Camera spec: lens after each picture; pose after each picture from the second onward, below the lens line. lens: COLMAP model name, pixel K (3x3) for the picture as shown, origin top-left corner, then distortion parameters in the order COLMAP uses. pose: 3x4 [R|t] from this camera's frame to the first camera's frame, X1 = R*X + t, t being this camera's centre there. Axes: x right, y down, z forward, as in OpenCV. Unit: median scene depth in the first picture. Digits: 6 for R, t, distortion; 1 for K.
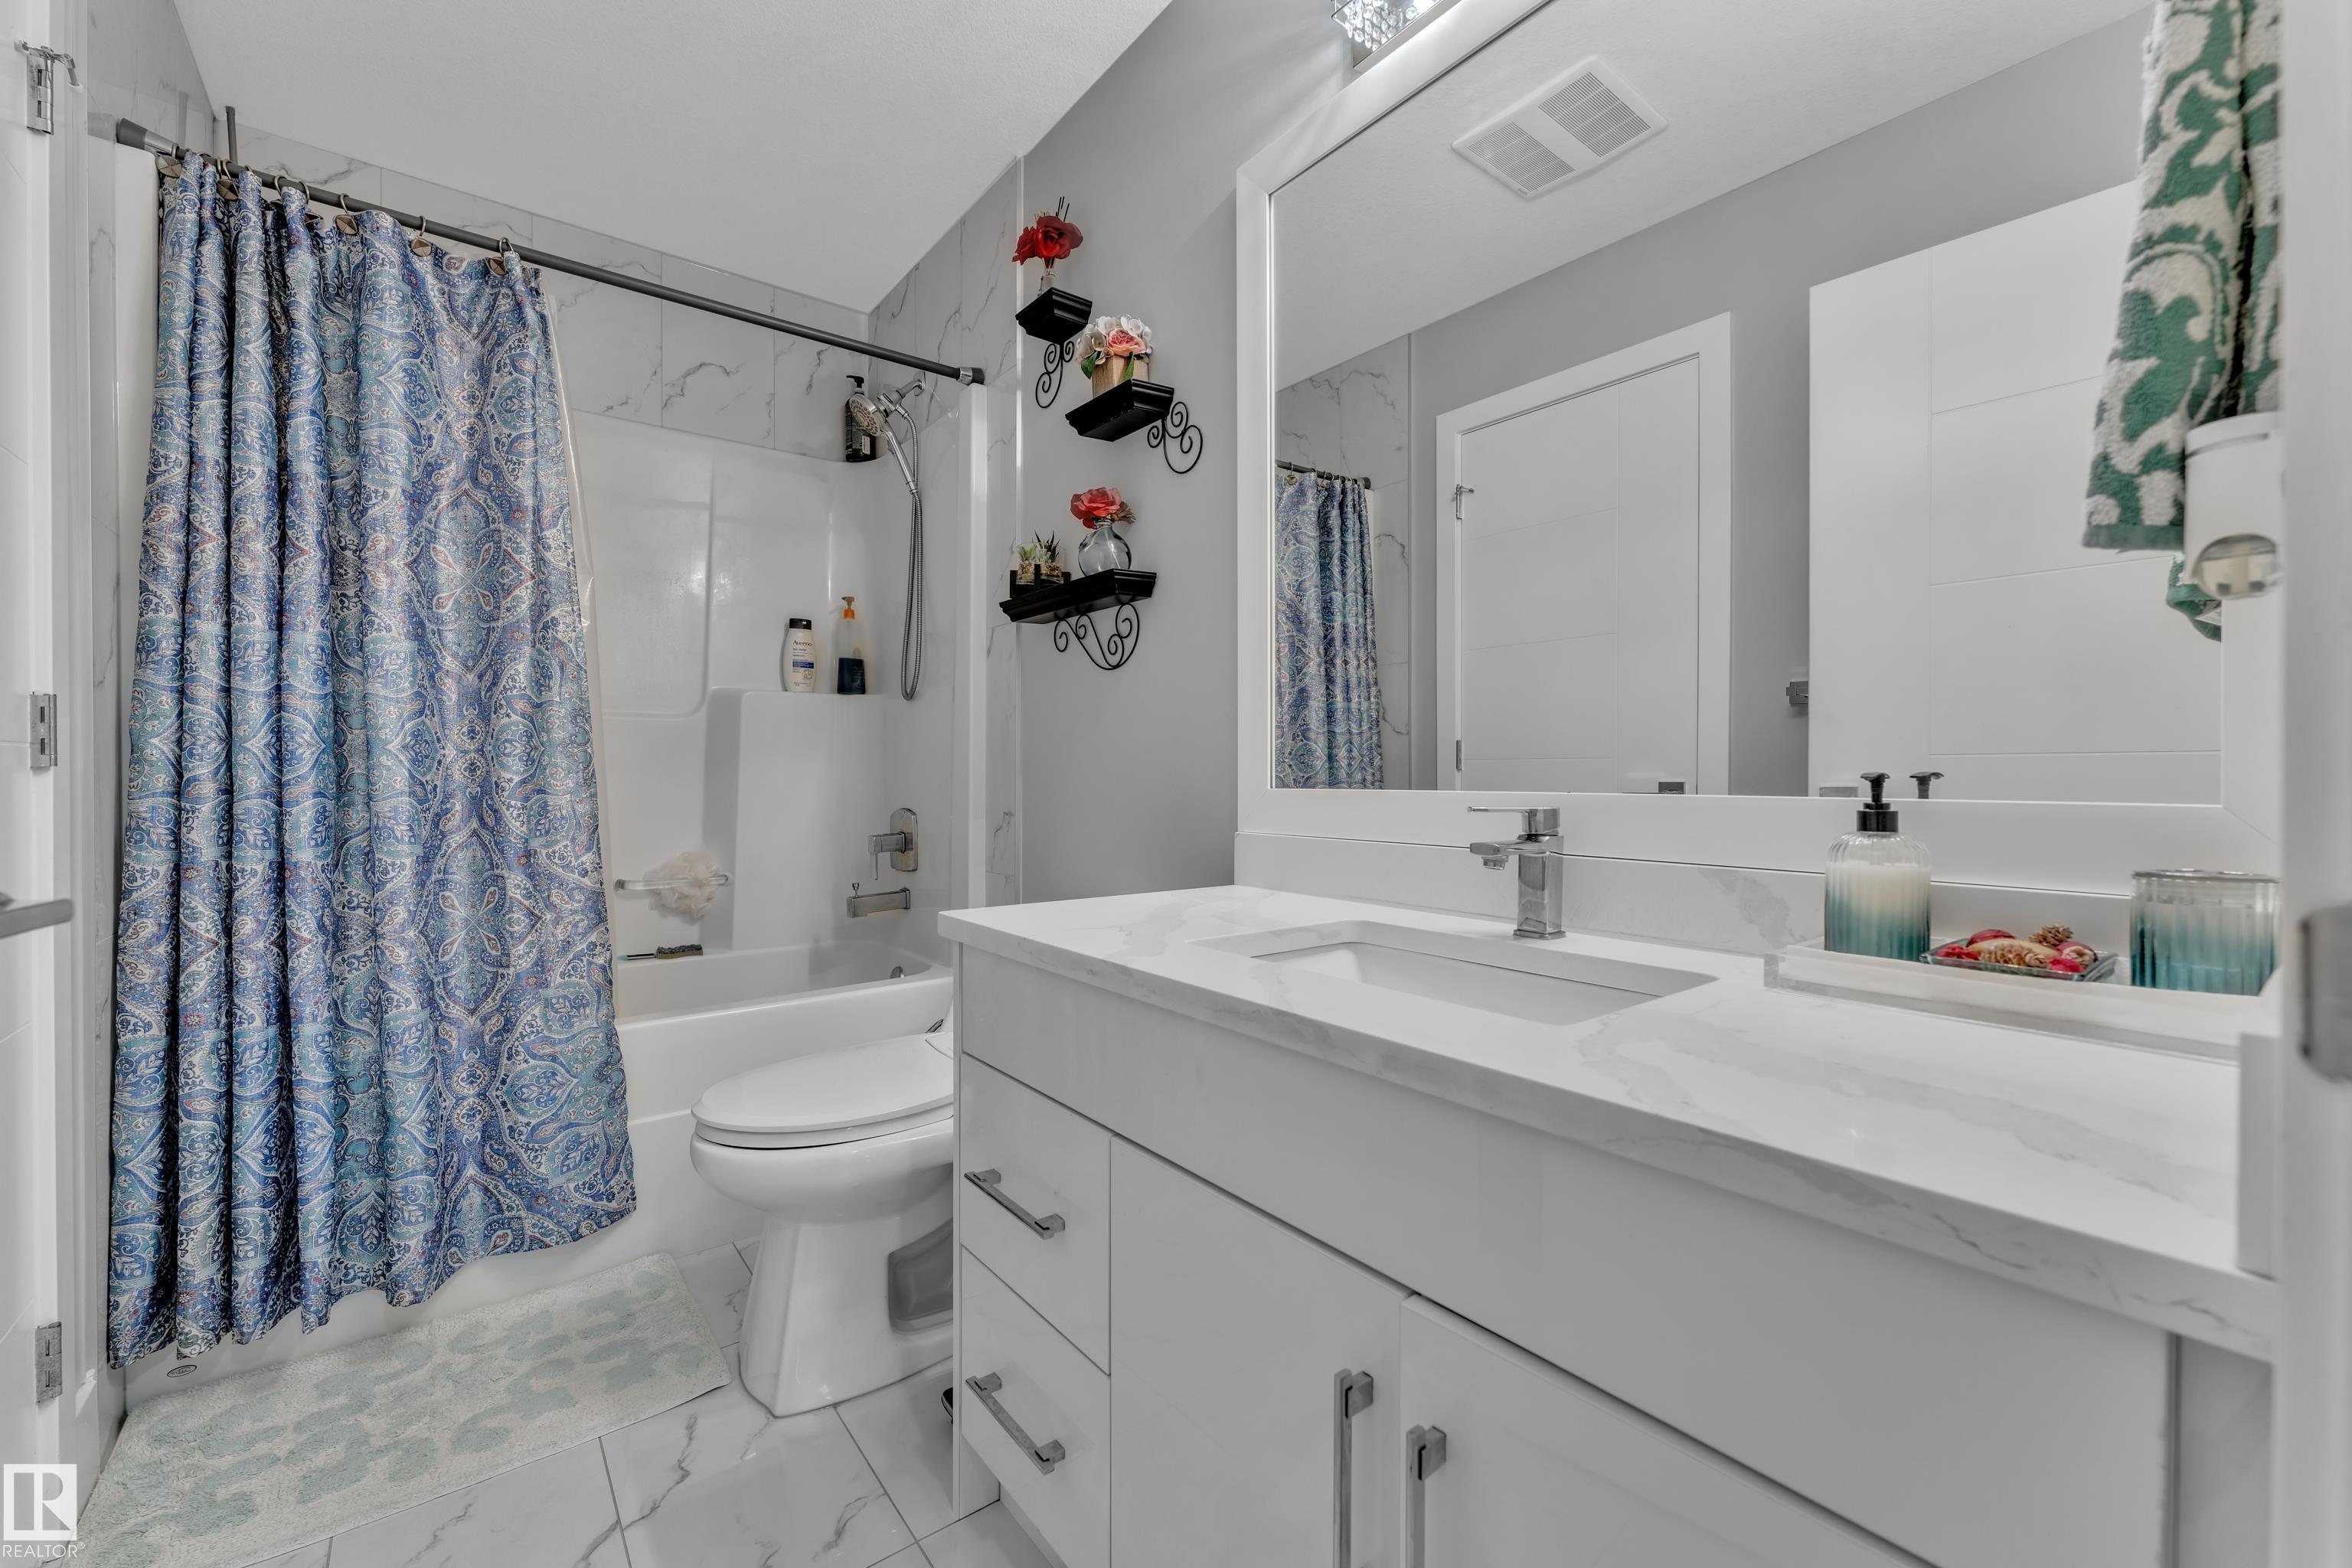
lens RADIAL K [[948.3, 0, 1168.3], [0, 948.3, 776.3], [0, 0, 1]] dist [0.001181, -0.000235]
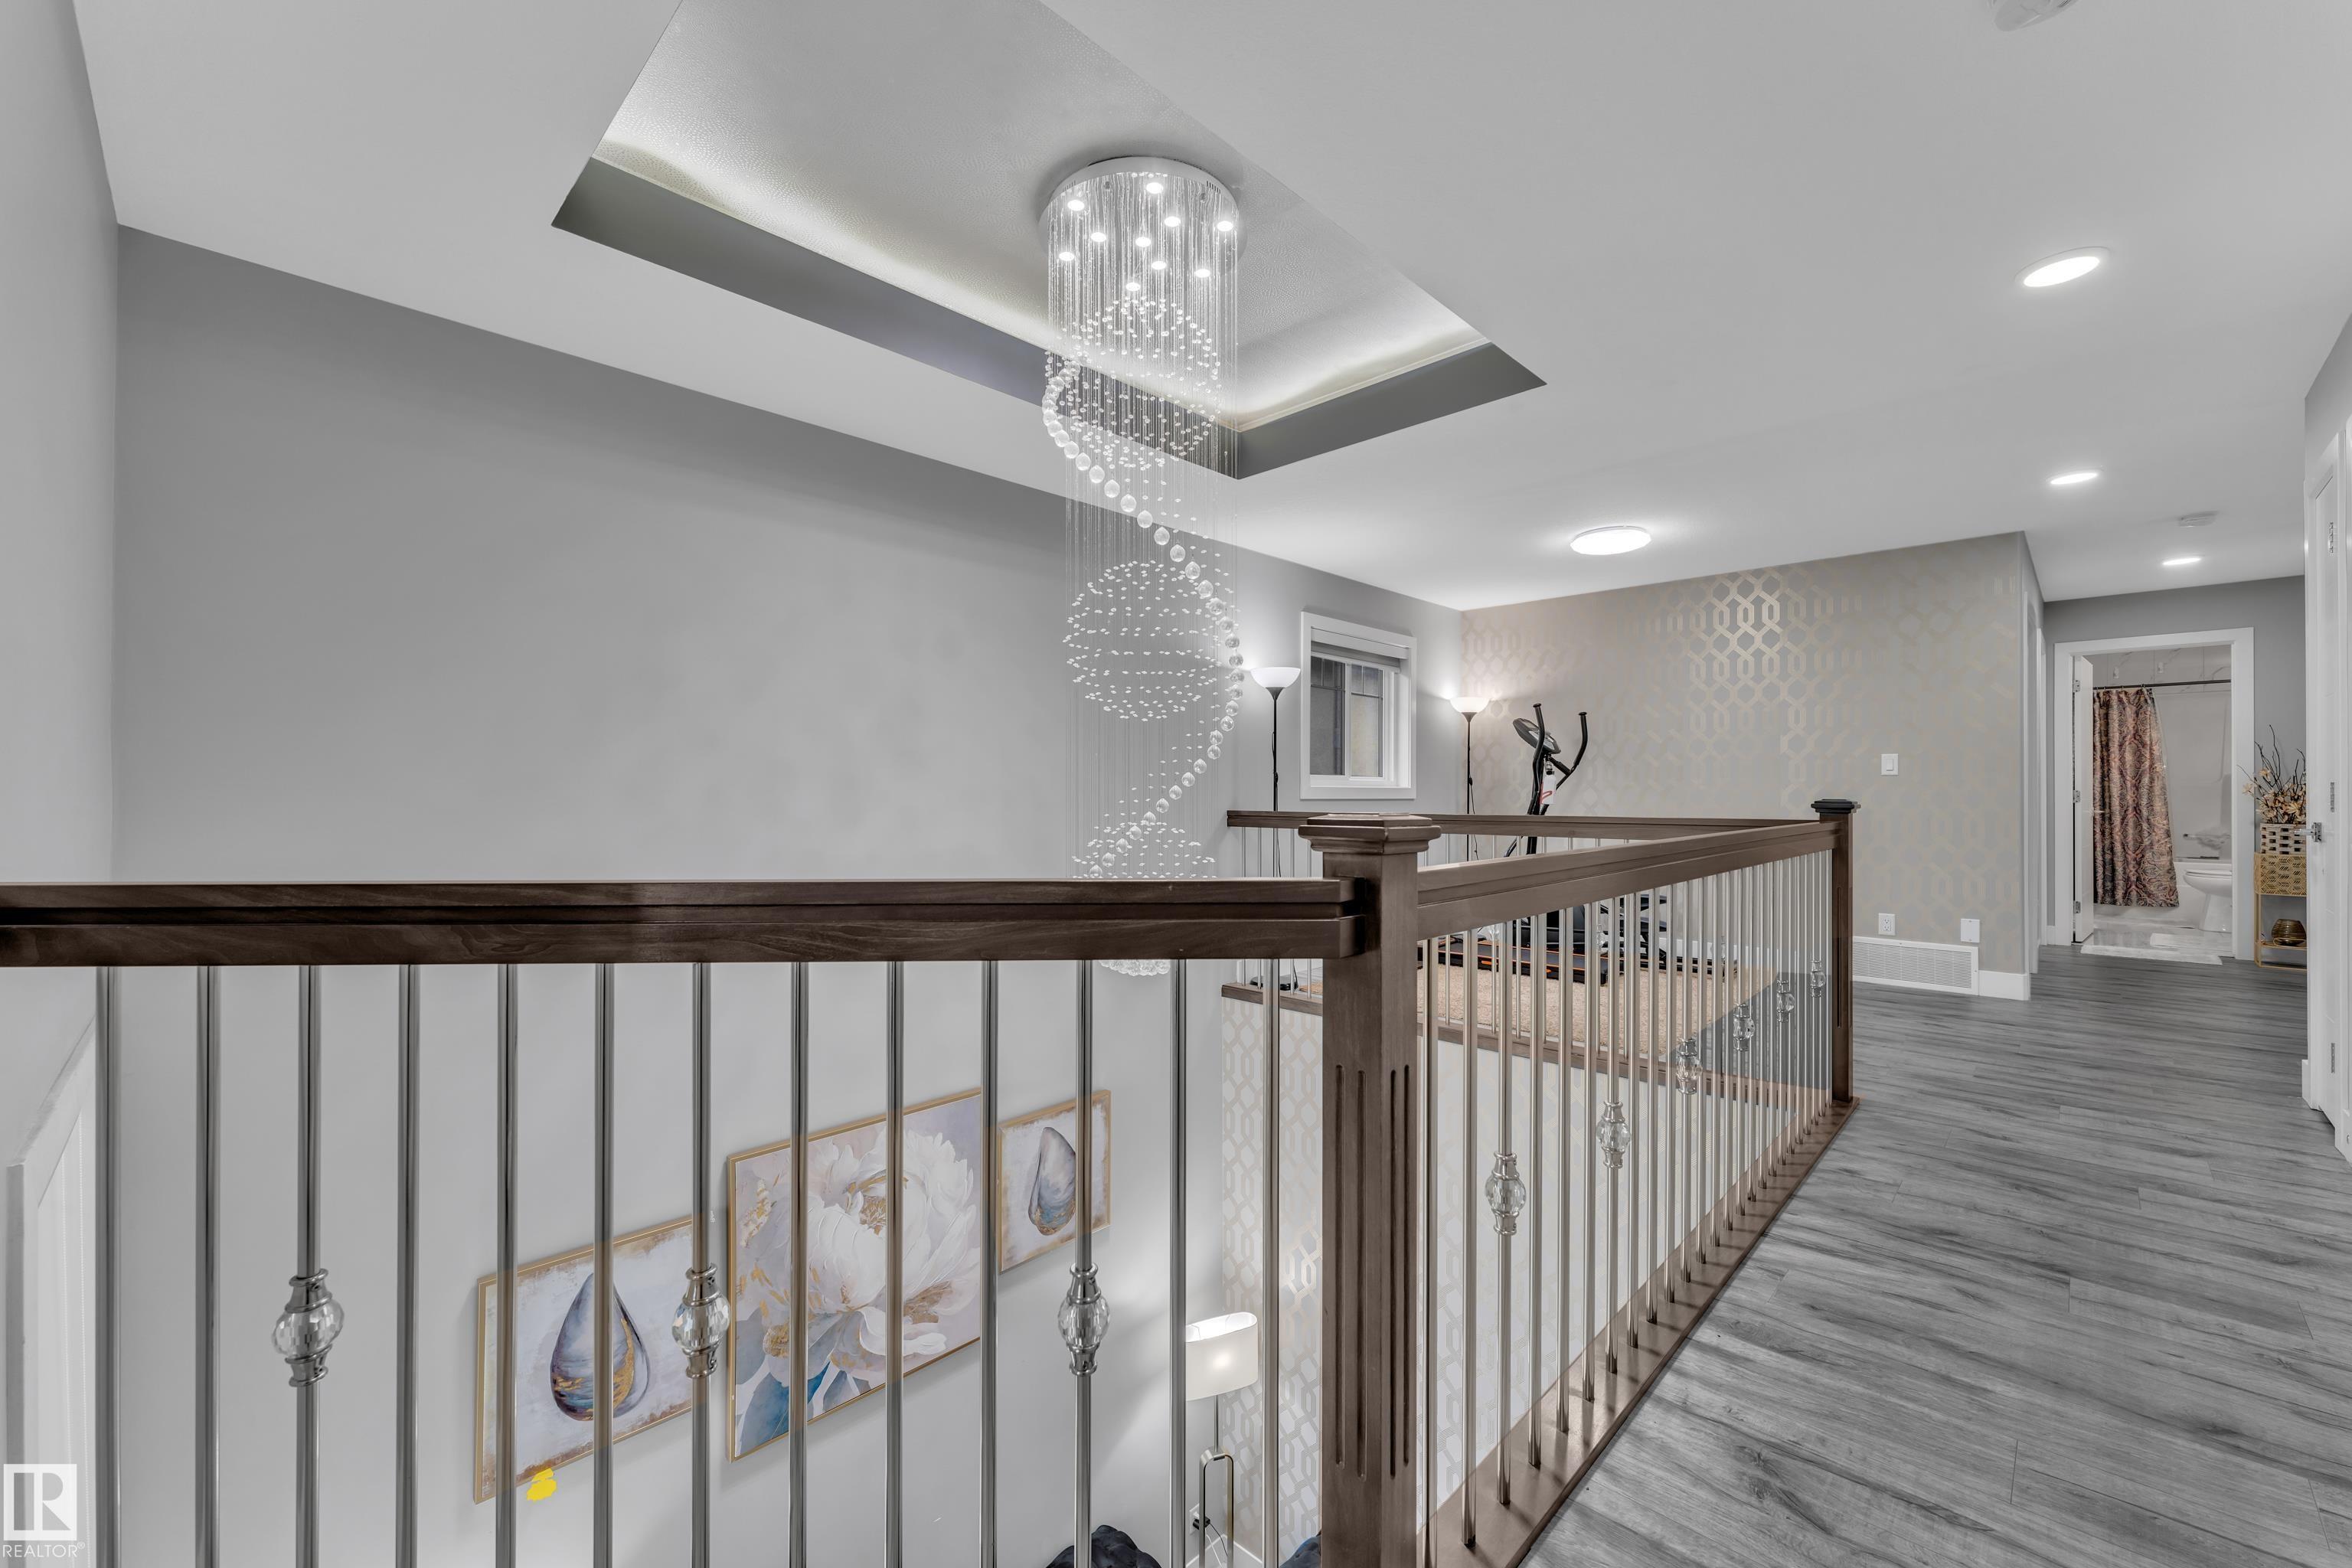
lens RADIAL K [[948.3, 0, 1164.1], [0, 948.3, 785.2], [0, 0, 1]] dist [0.001181, -0.000235]
pose [[0.133694, -0.003130, -0.991018, 3.248523], [-0.004529, 0.999983, -0.003769, -0.044872], [0.991012, 0.004993, 0.133678, -4.342907]]
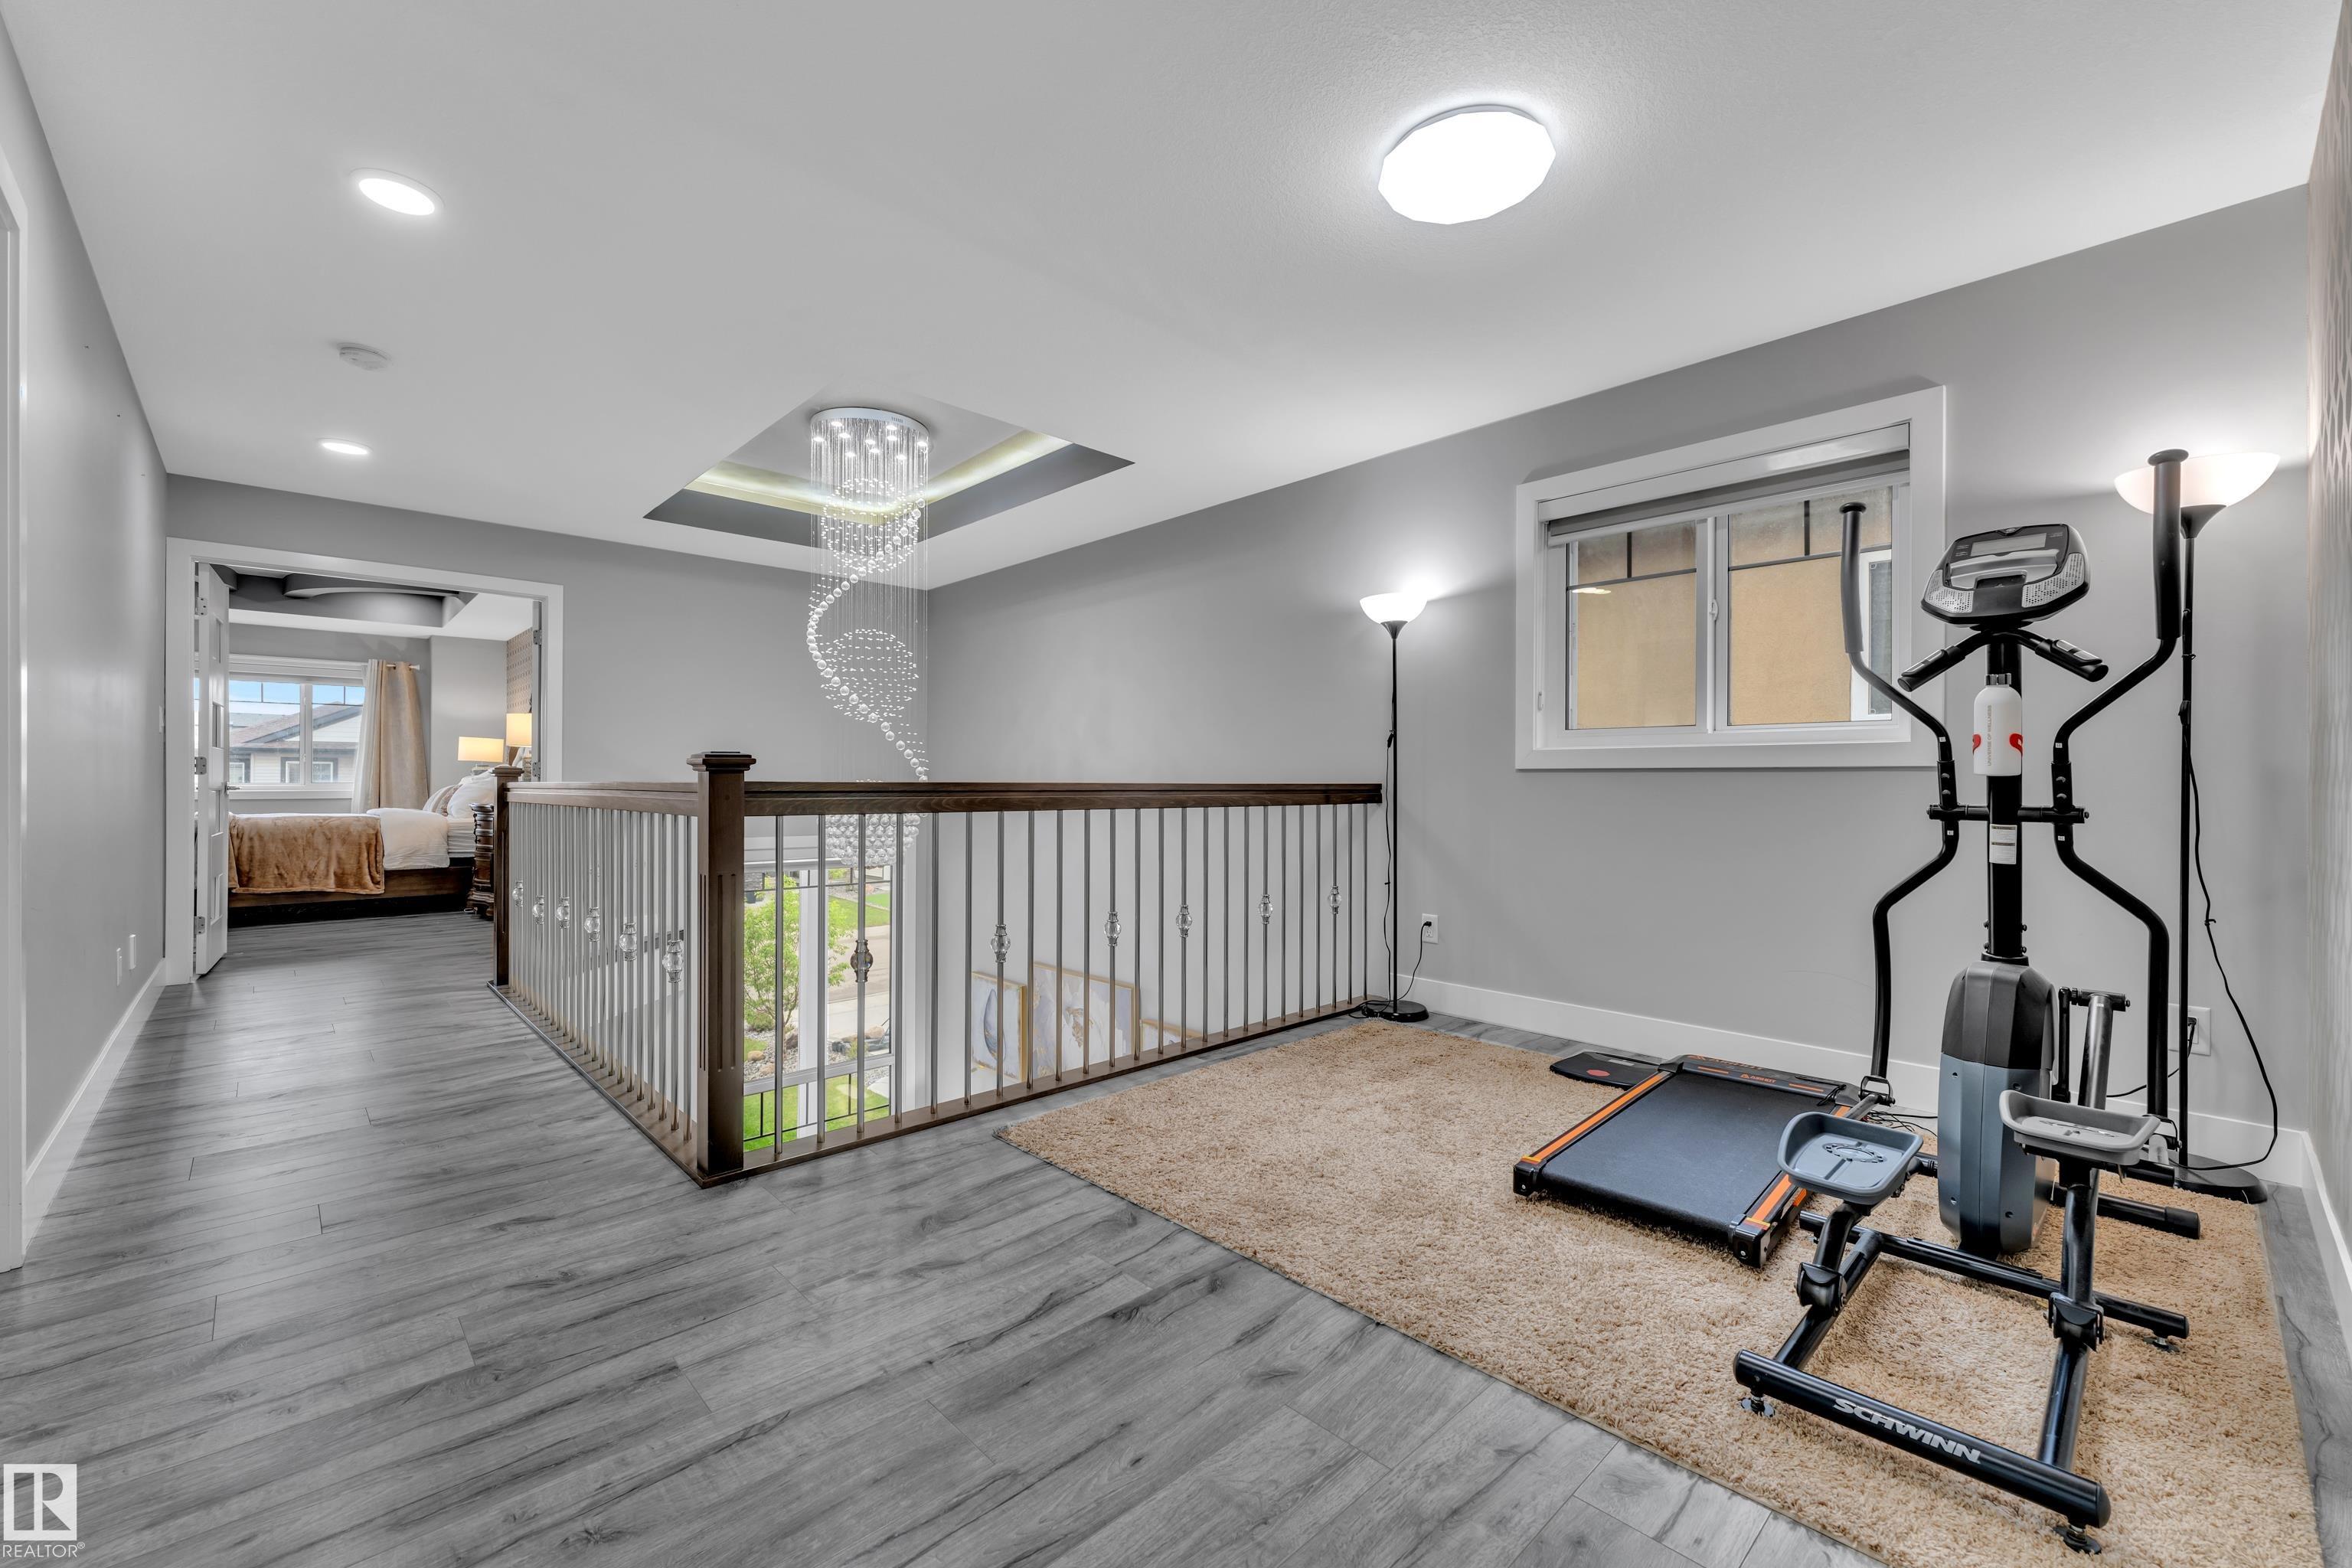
lens RADIAL K [[948.3, 0, 1173.2], [0, 948.3, 779.5], [0, 0, 1]] dist [0.001181, -0.000235]
pose [[-0.994870, -0.007081, -0.100918, -1.888567], [-0.007688, 0.999955, 0.005622, 0.068569], [0.100873, 0.006369, -0.994879, 2.631022]]
